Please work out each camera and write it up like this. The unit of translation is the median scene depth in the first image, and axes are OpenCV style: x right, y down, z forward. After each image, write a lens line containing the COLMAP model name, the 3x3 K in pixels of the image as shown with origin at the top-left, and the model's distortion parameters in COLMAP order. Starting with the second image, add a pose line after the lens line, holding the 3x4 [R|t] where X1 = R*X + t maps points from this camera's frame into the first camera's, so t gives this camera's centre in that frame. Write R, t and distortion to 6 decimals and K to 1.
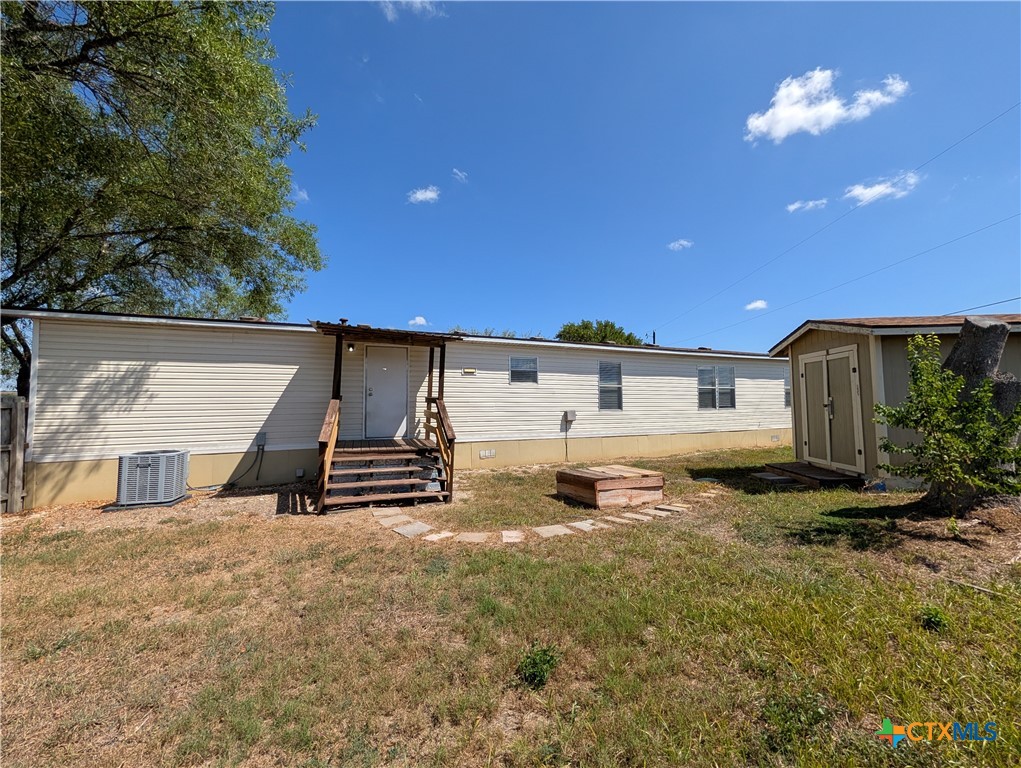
lens RADIAL K [[394.1, 0, 511.1], [0, 394.1, 378.4], [0, 0, 1]] dist [0.001399, -0.000211]
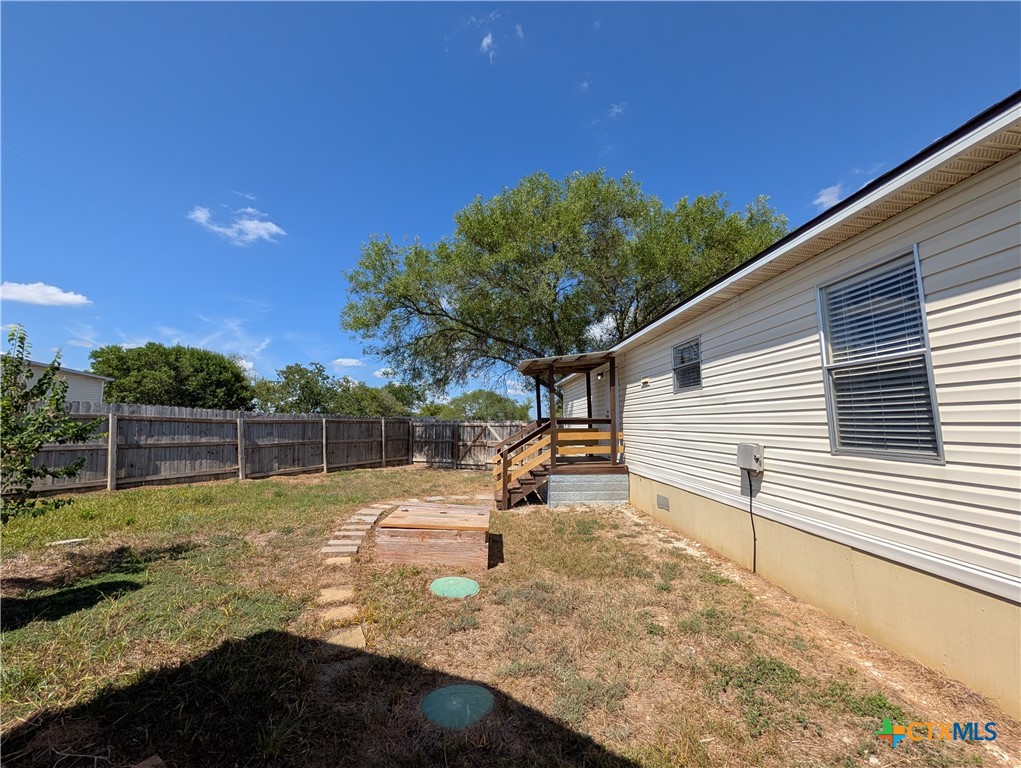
lens RADIAL K [[394.1, 0, 510.0], [0, 394.1, 386.8], [0, 0, 1]] dist [0.001399, -0.000211]
pose [[-0.337748, -0.089633, -0.936959, 0.834813], [0.055569, 0.991820, -0.114912, 0.077828], [0.939595, -0.090877, -0.330005, 1.252099]]
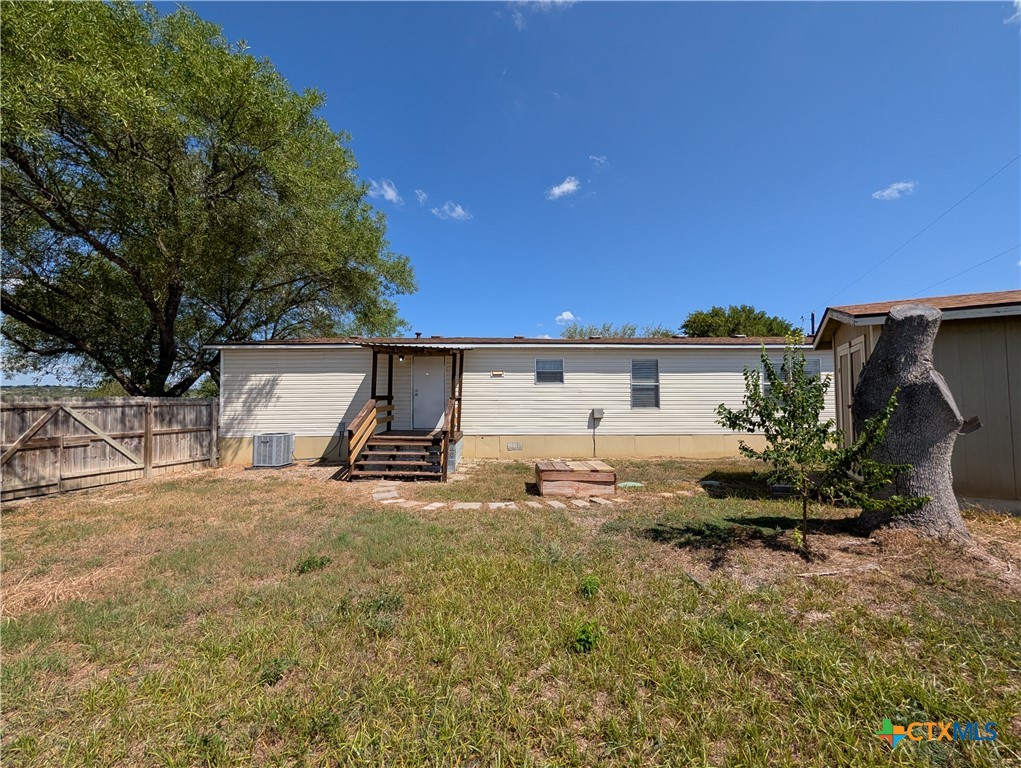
lens RADIAL K [[394.1, 0, 510.9], [0, 394.1, 384.7], [0, 0, 1]] dist [0.001399, -0.000211]
pose [[0.928406, -0.012781, -0.371349, 0.445367], [0.023684, 0.999411, 0.024814, -0.017184], [0.370813, -0.031833, 0.928162, -0.065459]]
